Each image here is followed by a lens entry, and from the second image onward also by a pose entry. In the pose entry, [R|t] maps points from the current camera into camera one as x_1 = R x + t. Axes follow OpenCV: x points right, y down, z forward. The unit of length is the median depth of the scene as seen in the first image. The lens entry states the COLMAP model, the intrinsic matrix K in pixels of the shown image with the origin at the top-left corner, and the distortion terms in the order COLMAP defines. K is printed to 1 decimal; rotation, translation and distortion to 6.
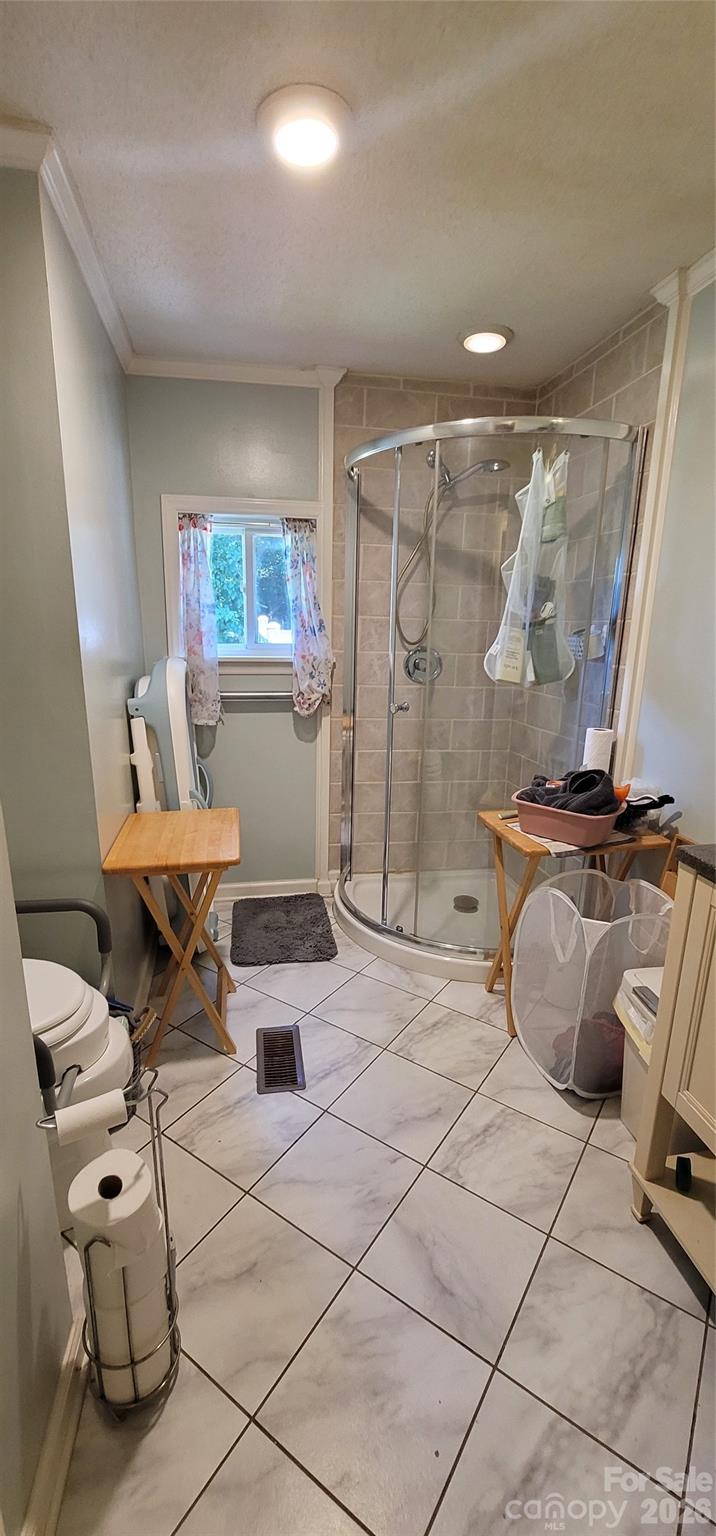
lens RADIAL K [[622.8, 0, 343.4], [0, 622.8, 775.5], [0, 0, 1]] dist [-0.007027, -0.000047]
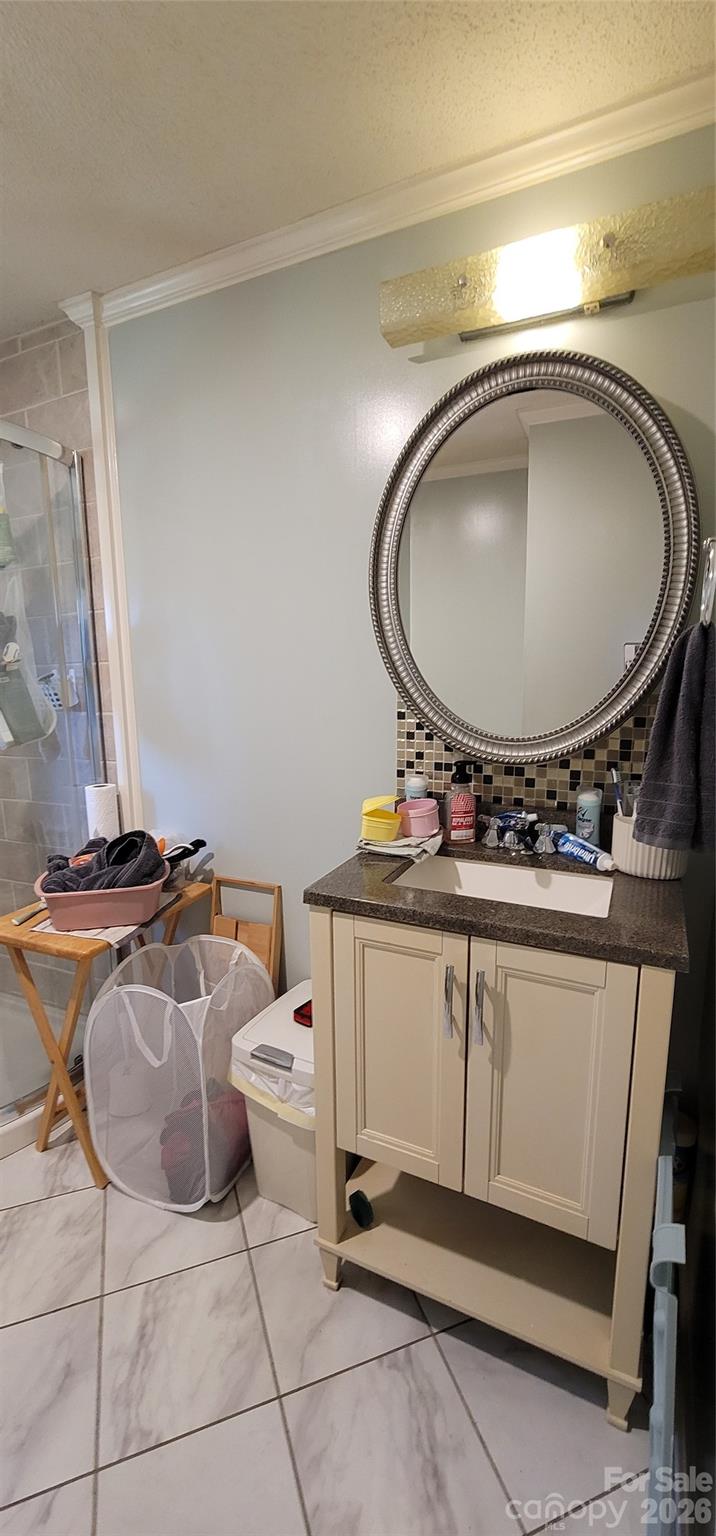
lens RADIAL K [[622.8, 0, 343.4], [0, 622.8, 775.5], [0, 0, 1]] dist [-0.007027, -0.000047]
pose [[0.576718, -0.167292, 0.799631, -0.101781], [0.227793, 0.972918, 0.039254, -0.051829], [-0.784542, 0.159512, 0.599208, 0.237038]]
